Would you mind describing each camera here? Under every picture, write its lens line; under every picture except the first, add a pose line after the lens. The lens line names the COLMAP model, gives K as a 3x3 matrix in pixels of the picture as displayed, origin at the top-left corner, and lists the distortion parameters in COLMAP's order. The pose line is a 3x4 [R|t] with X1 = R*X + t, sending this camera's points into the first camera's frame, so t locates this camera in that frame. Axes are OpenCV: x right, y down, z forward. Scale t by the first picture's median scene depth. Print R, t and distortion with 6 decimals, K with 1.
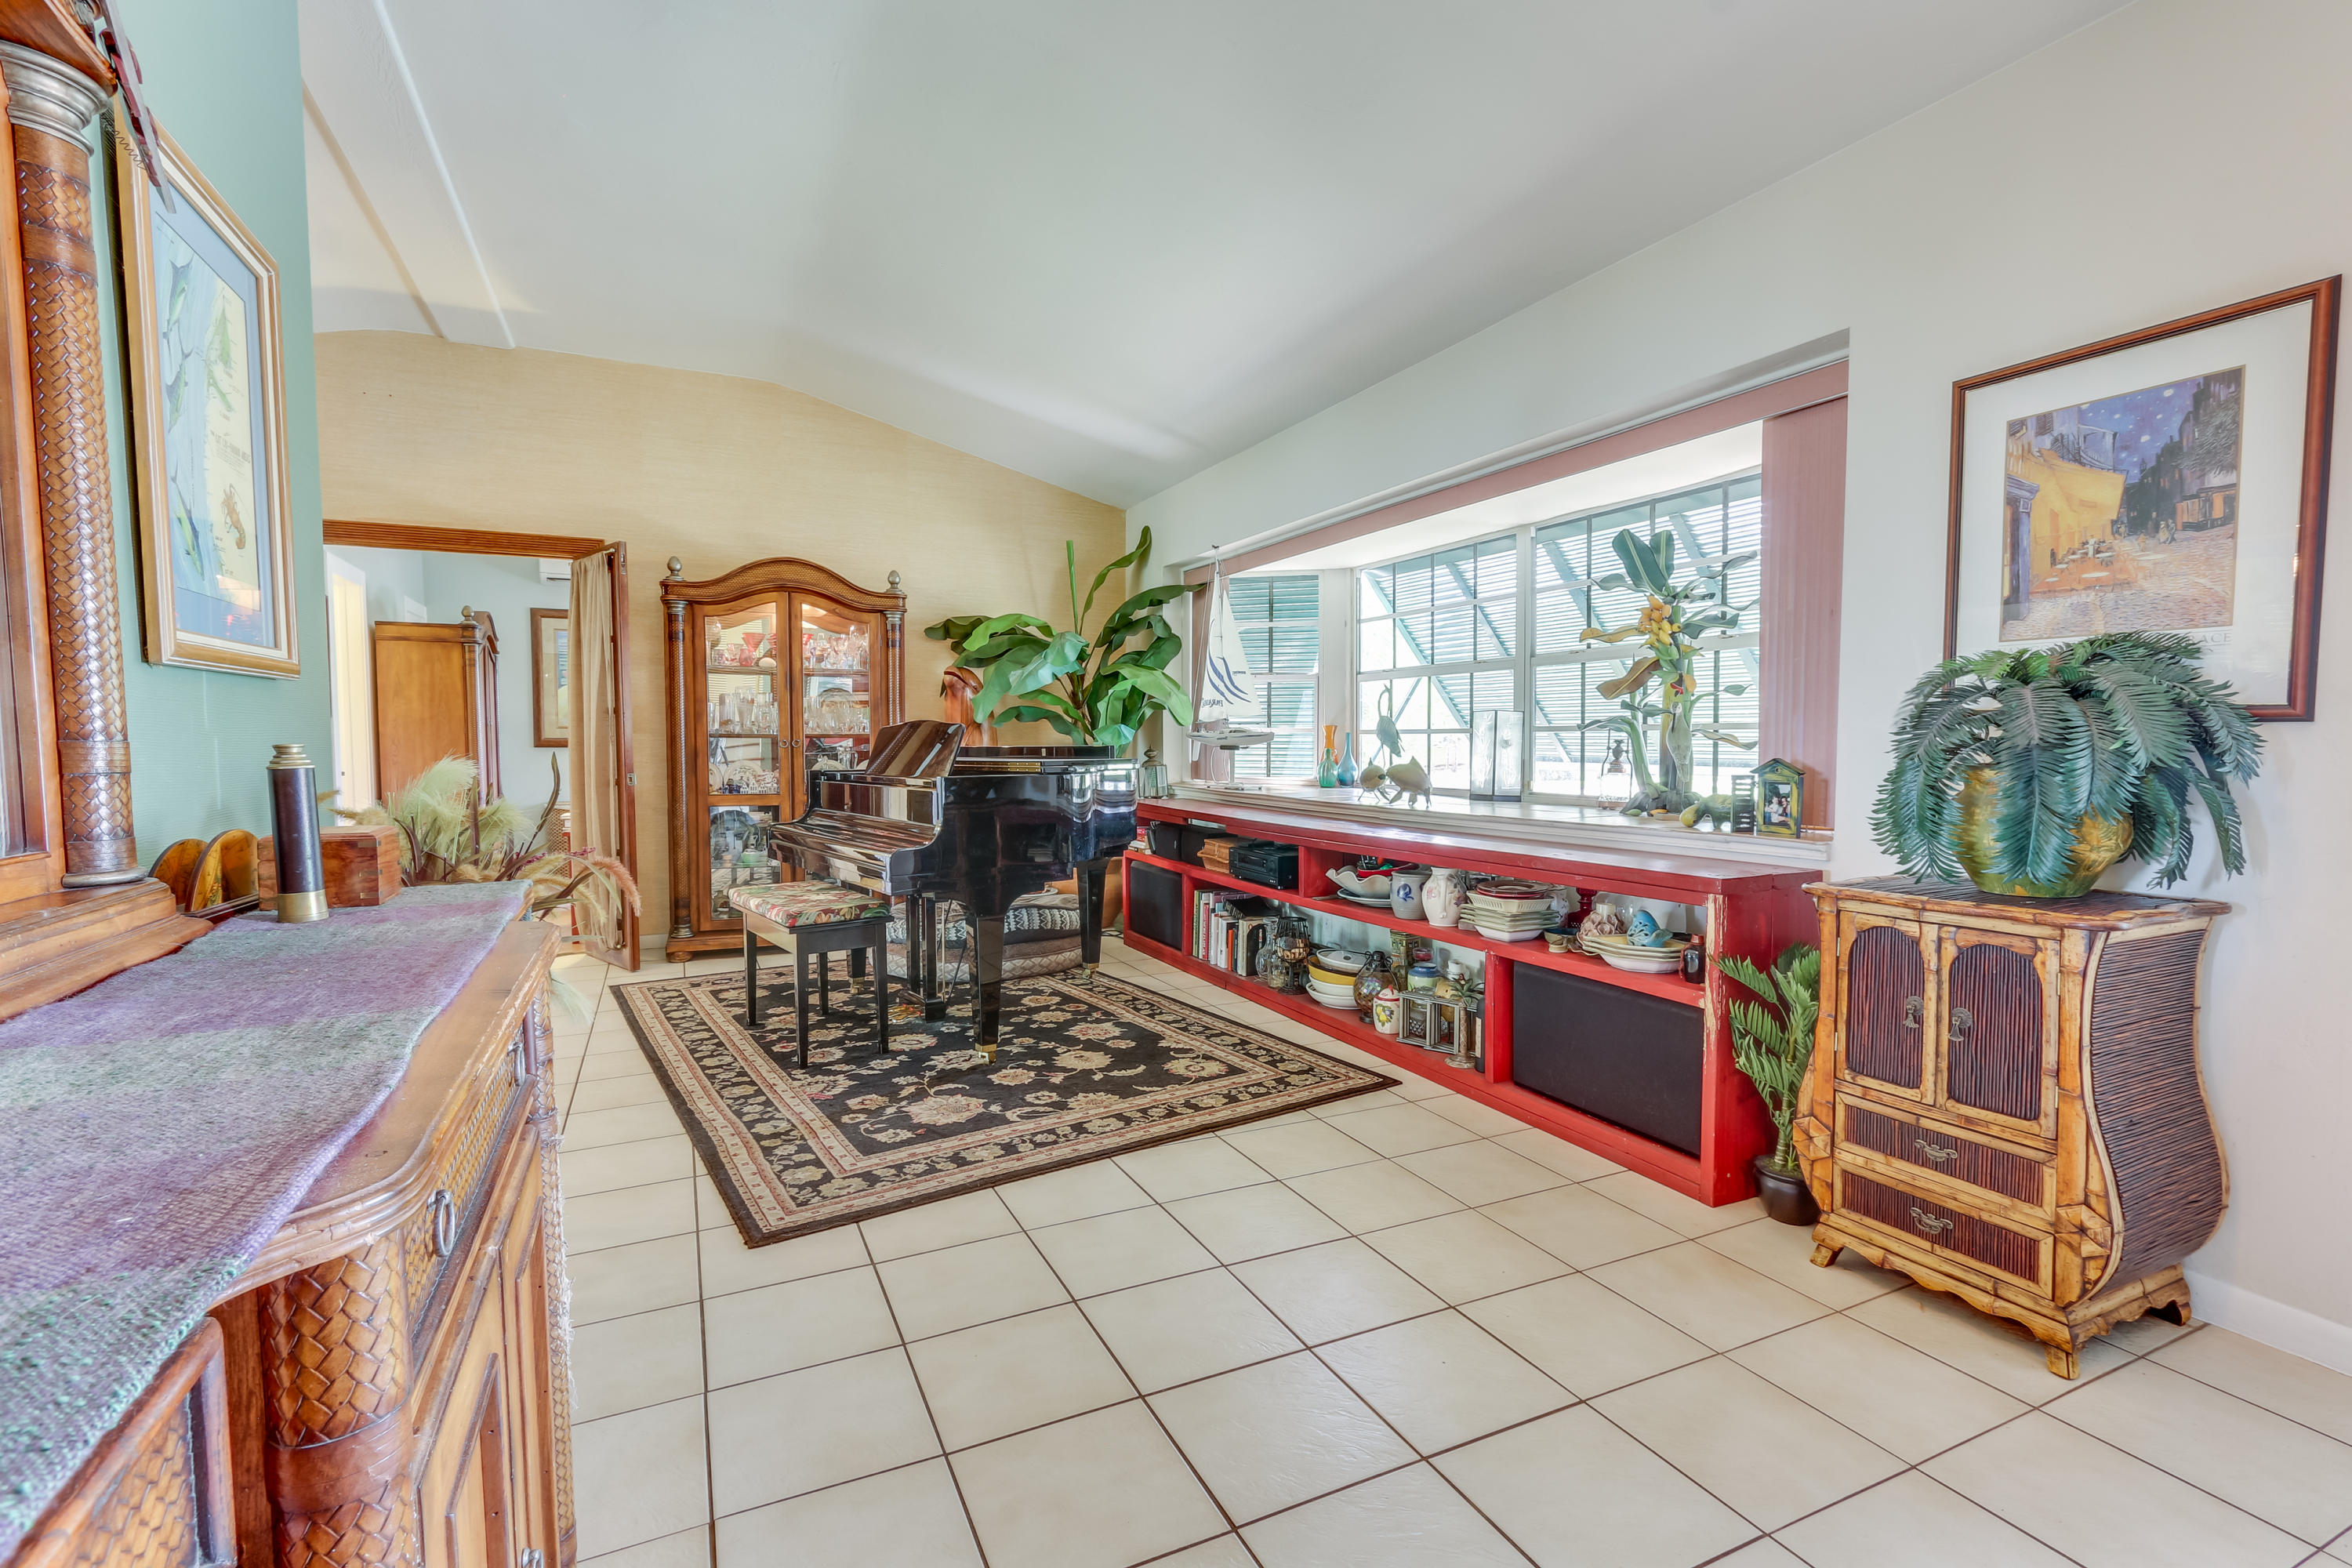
lens RADIAL K [[1066.5, 0, 1175.6], [0, 1066.5, 783.7], [0, 0, 1]] dist [-0.000202, 0.003211]
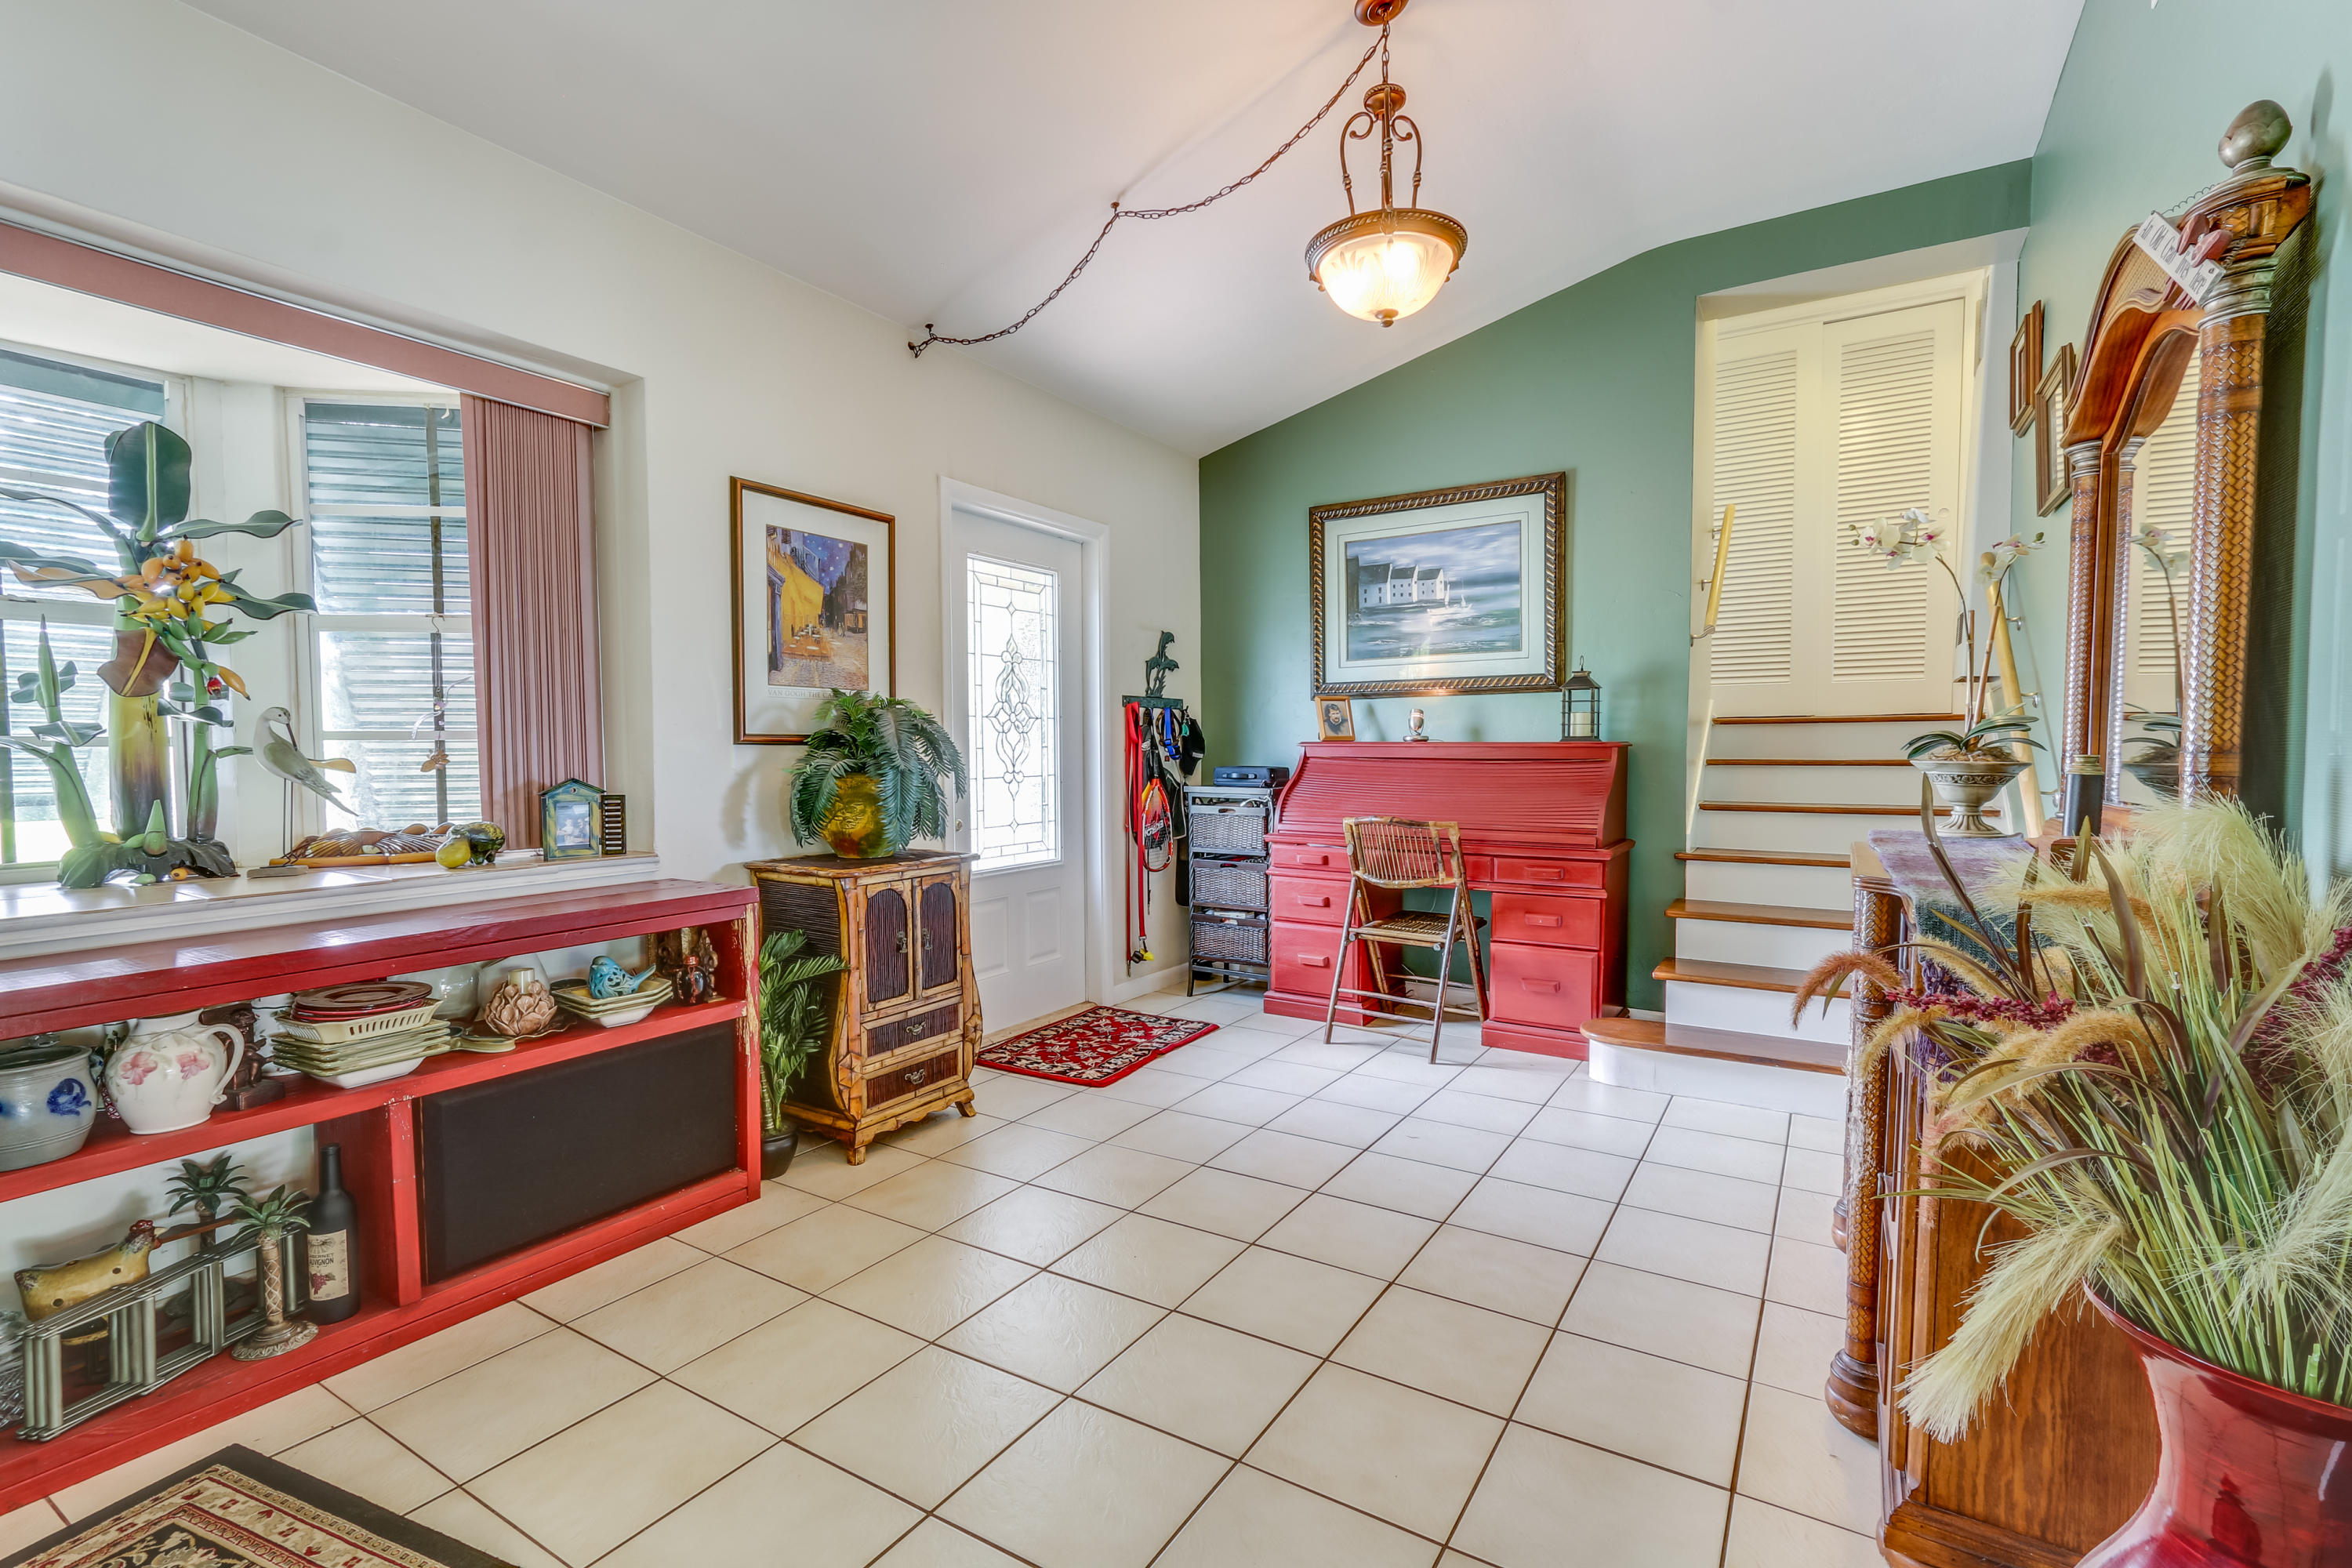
lens RADIAL K [[1066.5, 0, 1170.9], [0, 1066.5, 798.8], [0, 0, 1]] dist [-0.000202, 0.003211]
pose [[-0.537448, -0.030784, 0.842735, -0.693549], [0.044358, 0.996918, 0.064706, -0.056722], [-0.842129, 0.072158, -0.534426, 1.386789]]
